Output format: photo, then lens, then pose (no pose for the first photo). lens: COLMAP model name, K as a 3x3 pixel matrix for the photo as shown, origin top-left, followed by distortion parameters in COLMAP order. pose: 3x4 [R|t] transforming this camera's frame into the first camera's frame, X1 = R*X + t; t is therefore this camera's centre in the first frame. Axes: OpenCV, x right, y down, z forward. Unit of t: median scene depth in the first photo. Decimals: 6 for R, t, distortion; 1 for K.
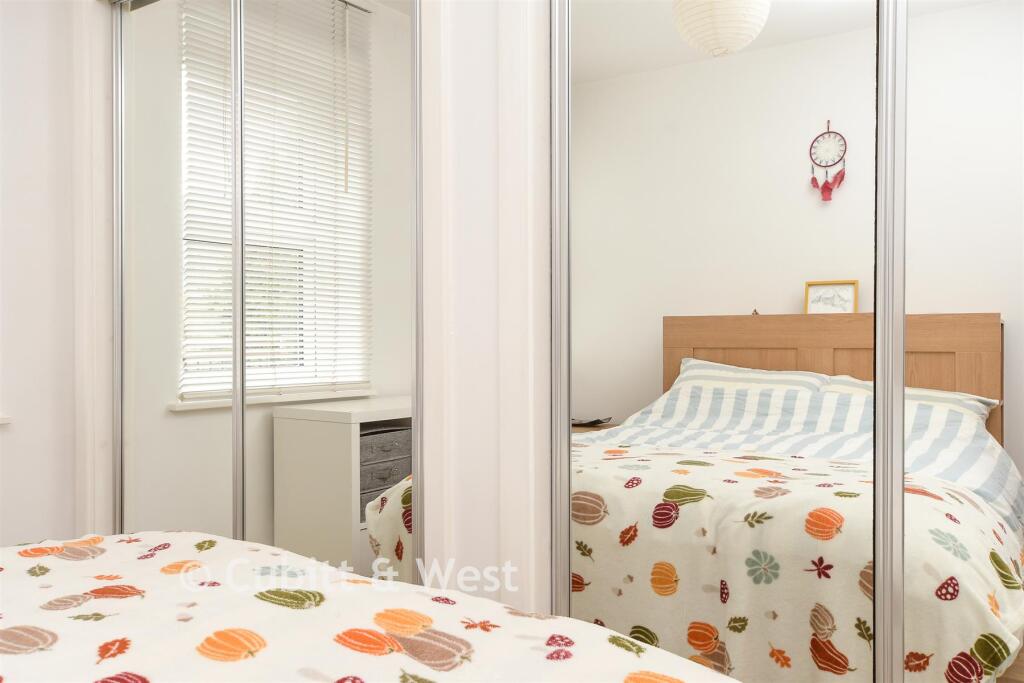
lens RADIAL K [[887.4, 0, 512.0], [0, 887.4, 341.5], [0, 0, 1]] dist [-0.004062, -0.010333]
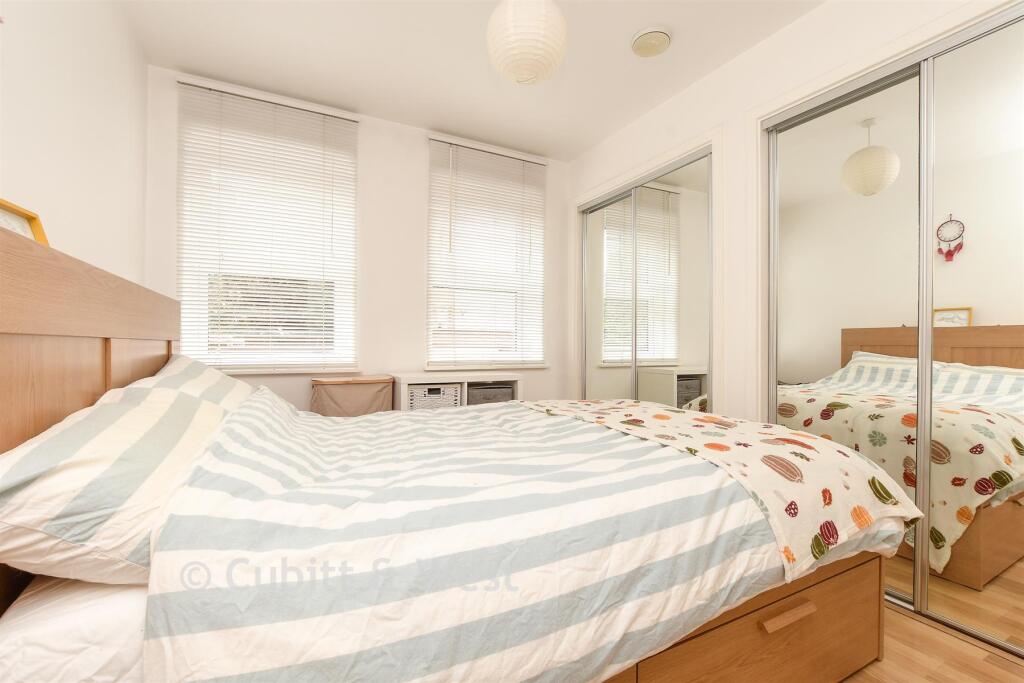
lens RADIAL K [[448.8, 0, 523.2], [0, 448.8, 342.7], [0, 0, 1]] dist [-0.013929, 0.000579]
pose [[0.891559, 0.000552, -0.452905, -0.000297], [-0.003760, 0.999974, -0.006181, 0.021444], [0.452890, 0.007214, 0.891537, -0.287114]]
